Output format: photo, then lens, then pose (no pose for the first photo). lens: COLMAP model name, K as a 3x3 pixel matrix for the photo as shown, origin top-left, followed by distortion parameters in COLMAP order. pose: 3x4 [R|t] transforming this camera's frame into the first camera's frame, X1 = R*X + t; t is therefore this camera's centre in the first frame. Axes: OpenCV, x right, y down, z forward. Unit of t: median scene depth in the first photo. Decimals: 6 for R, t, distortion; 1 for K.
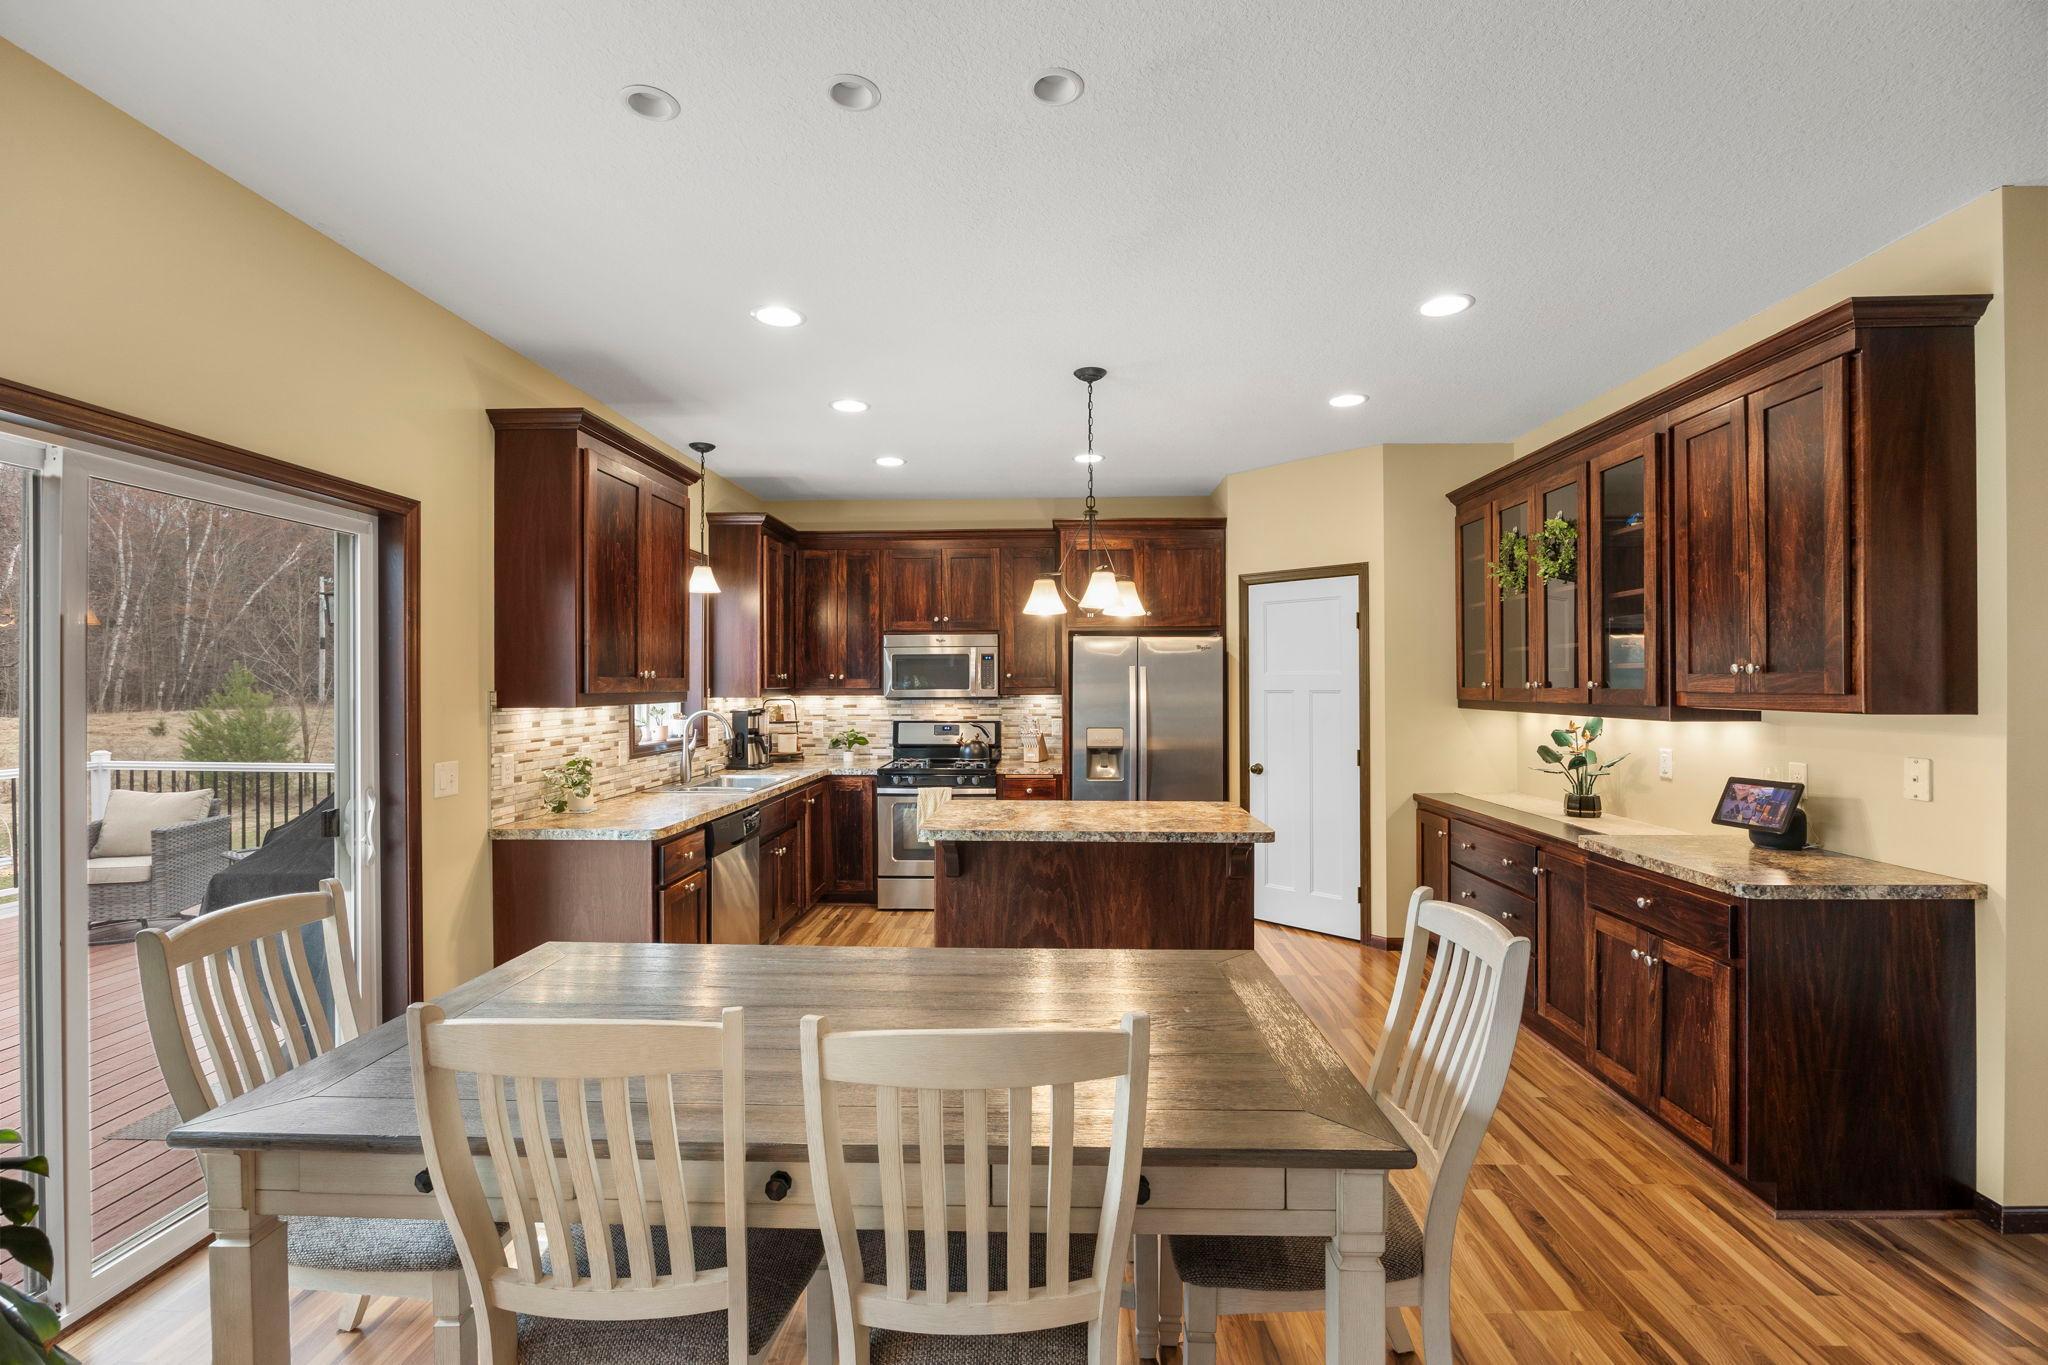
lens RADIAL K [[893.4, 0, 1021.2], [0, 893.4, 684.6], [0, 0, 1]] dist [-0.001235, -0.000028]
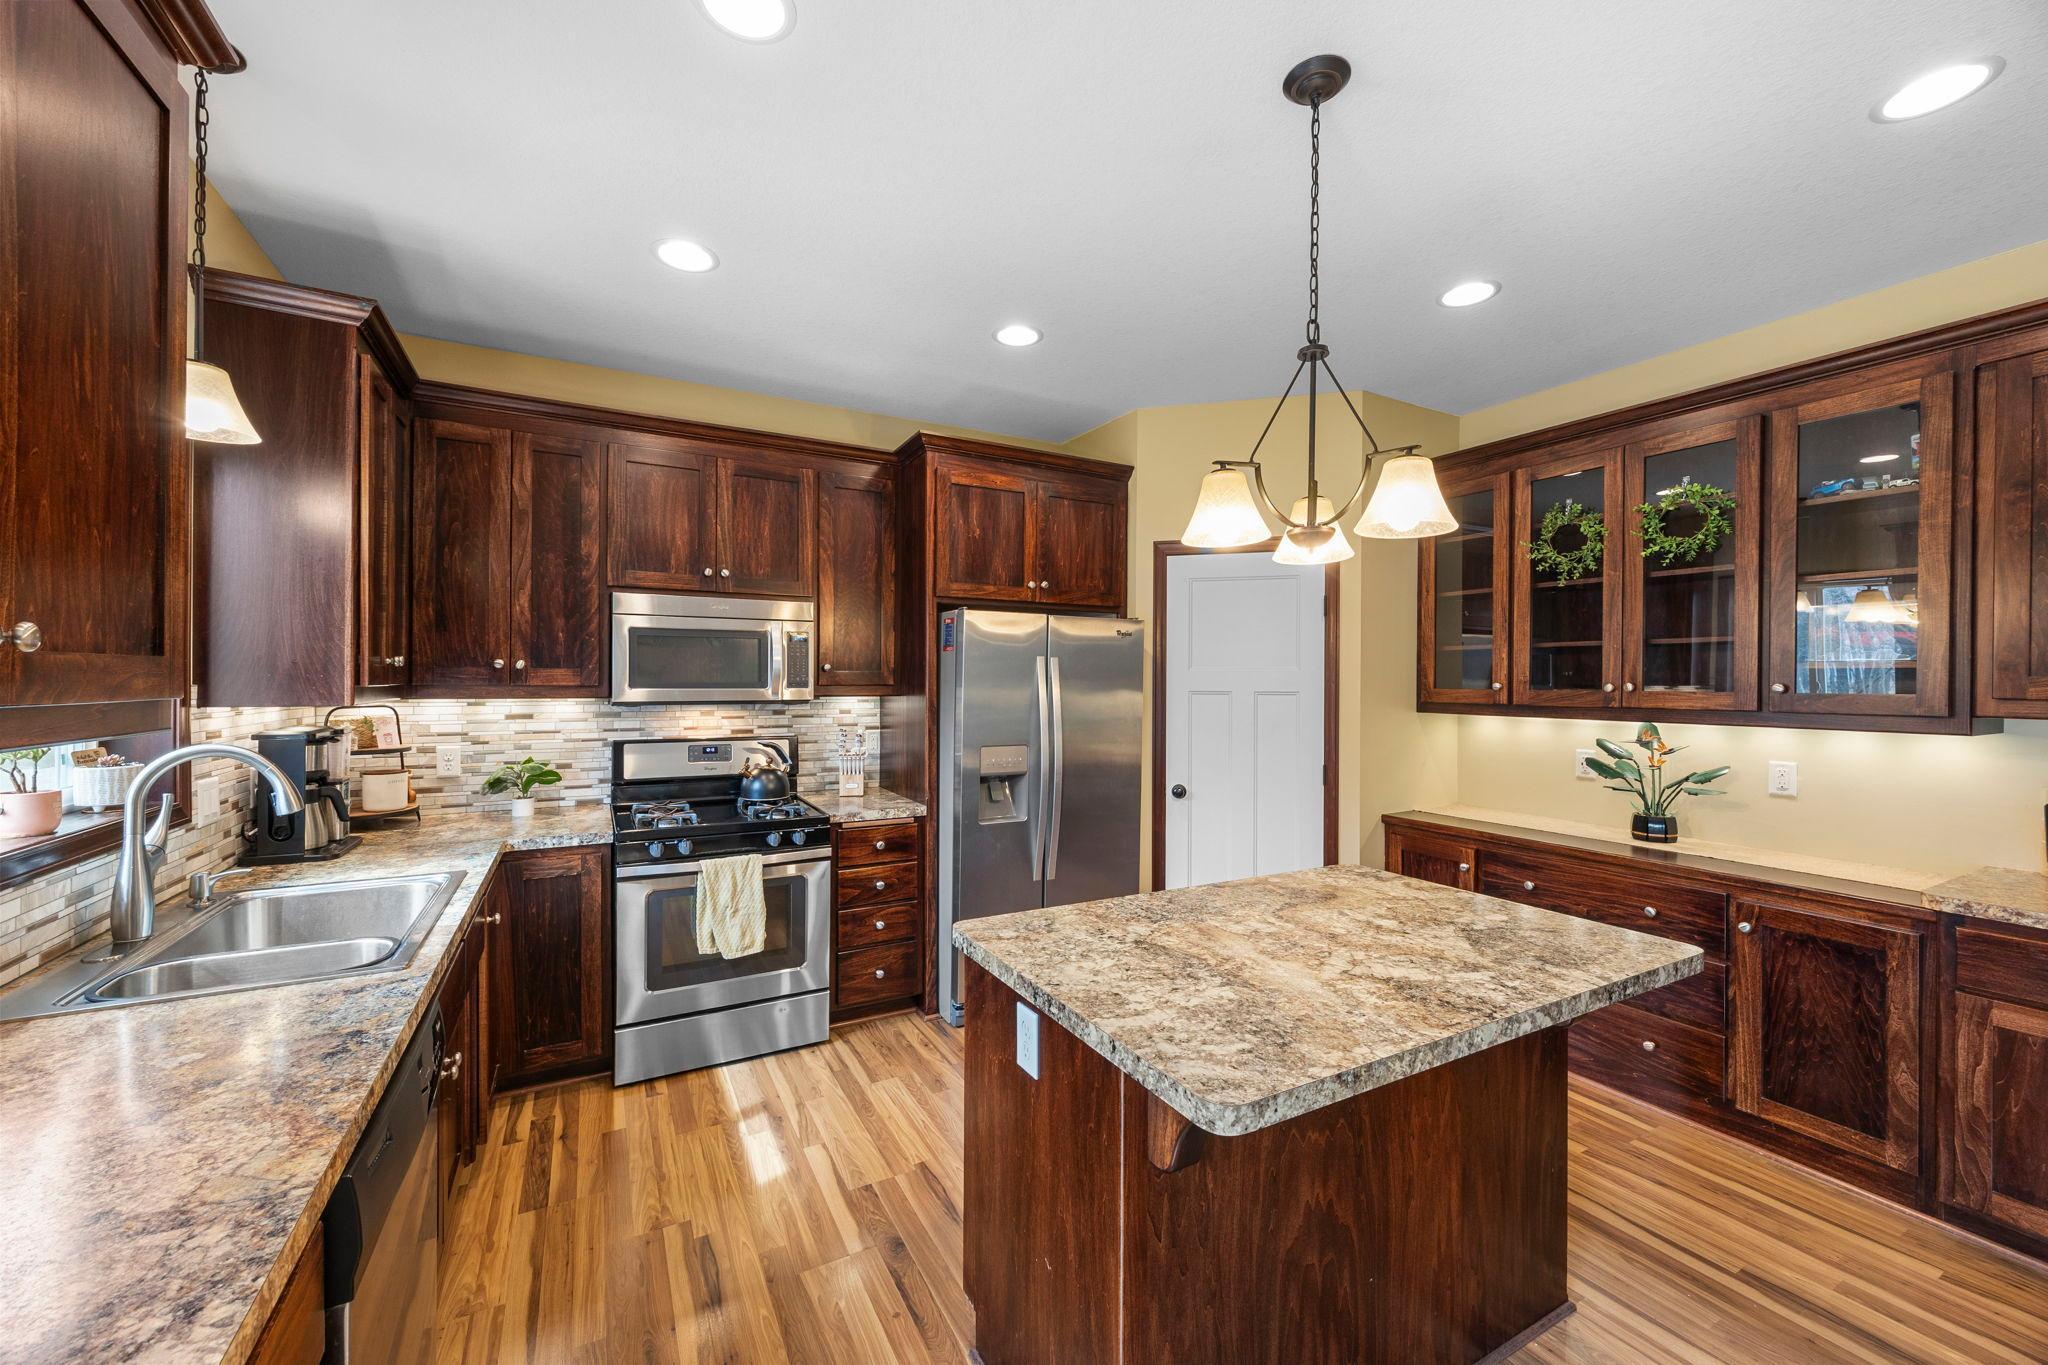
lens RADIAL K [[791.5, 0, 1029.9], [0, 791.5, 684.6], [0, 0, 1]] dist [0.003754, 0.000051]
pose [[0.856898, 0.004124, 0.515469, -0.192169], [-0.006983, 0.999969, 0.003608, -0.000310], [-0.515438, -0.006691, 0.856901, 0.446055]]
